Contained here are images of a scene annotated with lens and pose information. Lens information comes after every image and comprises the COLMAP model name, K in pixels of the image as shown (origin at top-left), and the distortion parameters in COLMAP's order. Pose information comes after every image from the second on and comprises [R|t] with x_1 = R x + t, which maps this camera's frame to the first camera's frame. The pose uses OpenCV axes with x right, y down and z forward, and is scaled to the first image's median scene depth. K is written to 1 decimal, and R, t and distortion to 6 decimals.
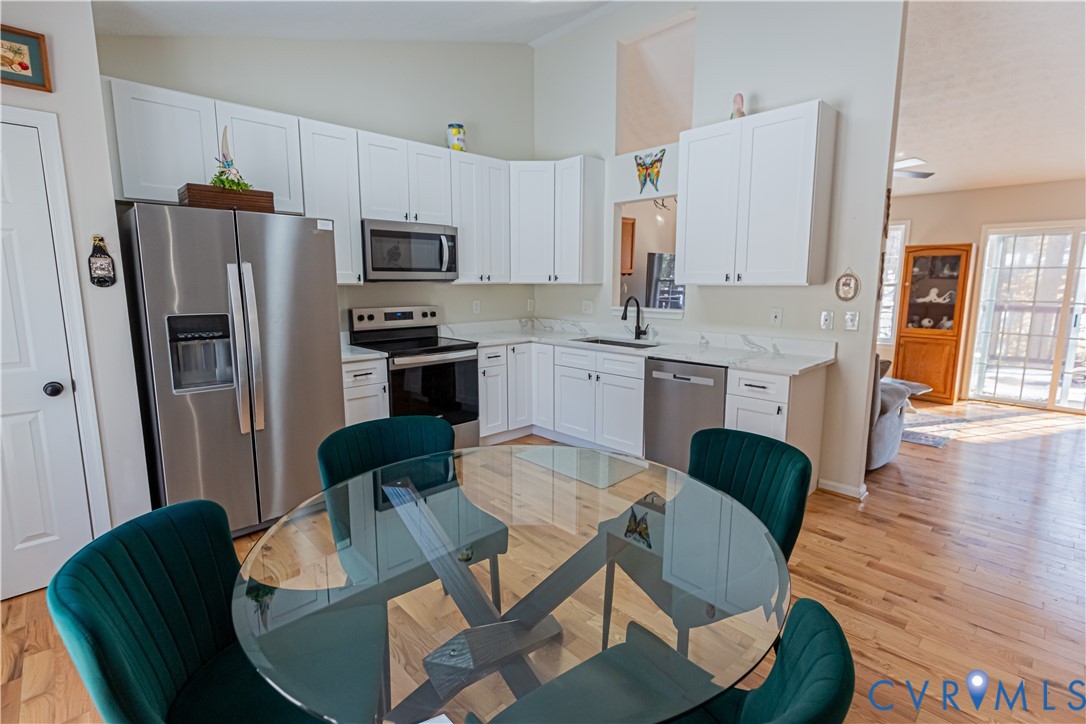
lens RADIAL K [[502.5, 0, 542.0], [0, 502.5, 356.6], [0, 0, 1]] dist [0.002151, 0.000153]
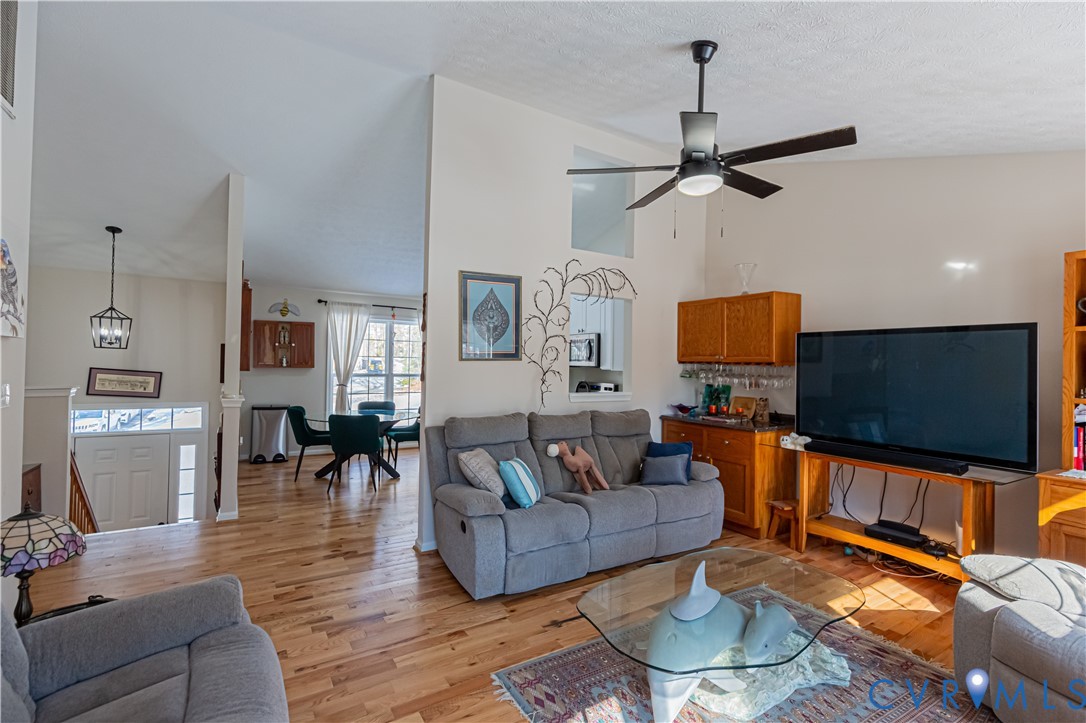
lens RADIAL K [[492.8, 0, 543.0], [0, 492.8, 361.5], [0, 0, 1]] dist [0.001115, 0.000074]
pose [[-0.199714, -0.008690, -0.979816, 1.383501], [-0.169176, 0.985250, 0.025745, -0.183203], [0.965139, 0.170903, -0.198238, 1.164416]]
